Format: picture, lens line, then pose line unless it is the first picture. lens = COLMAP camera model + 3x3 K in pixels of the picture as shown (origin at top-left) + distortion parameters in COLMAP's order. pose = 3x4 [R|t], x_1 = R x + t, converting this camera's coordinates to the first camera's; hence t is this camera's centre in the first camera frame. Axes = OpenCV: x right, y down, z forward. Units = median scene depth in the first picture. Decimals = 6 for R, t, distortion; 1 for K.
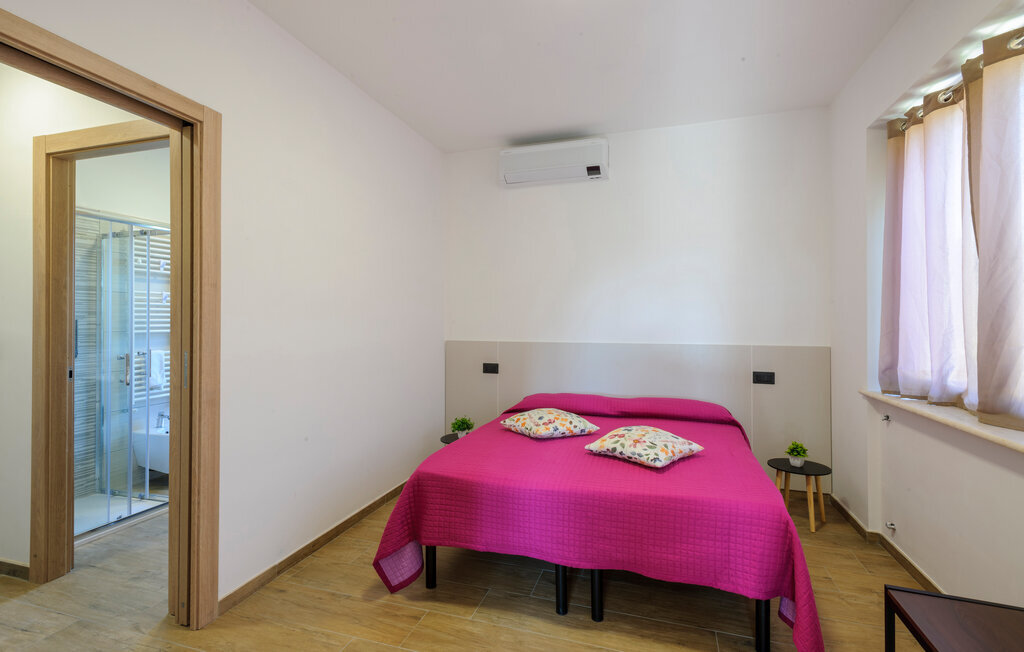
lens RADIAL K [[488.2, 0, 505.1], [0, 488.2, 319.4], [0, 0, 1]] dist [0.022953, -0.000401]
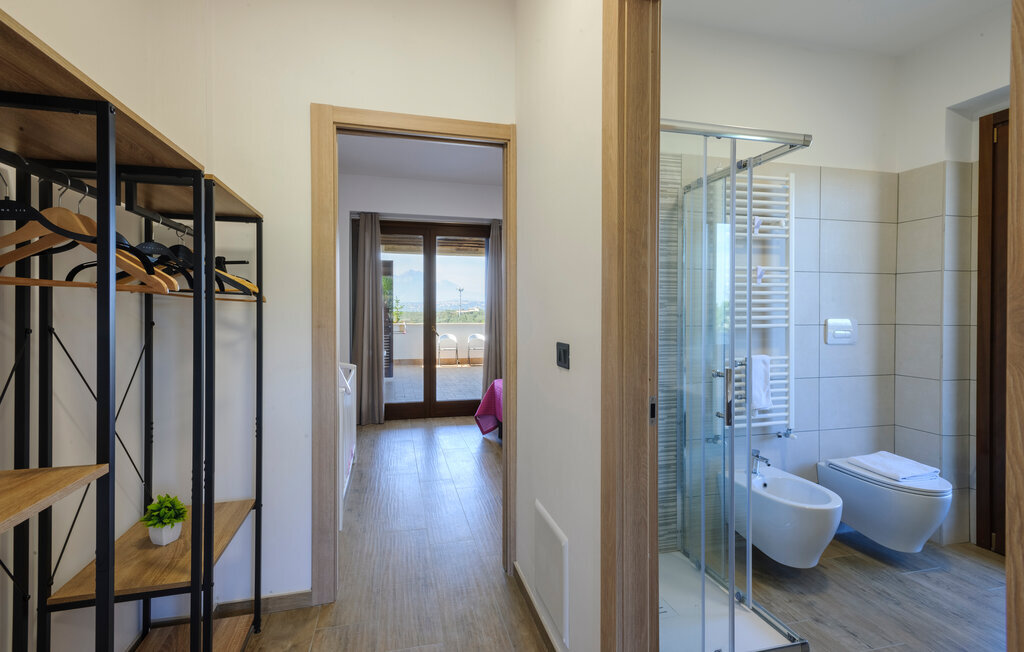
lens RADIAL K [[488.2, 0, 505.1], [0, 488.2, 319.4], [0, 0, 1]] dist [0.022953, -0.000401]
pose [[0.540338, 0.013935, -0.841333, -0.381808], [0.003131, 0.999823, 0.018571, 0.002293], [0.841442, -0.012669, 0.540198, 0.429440]]
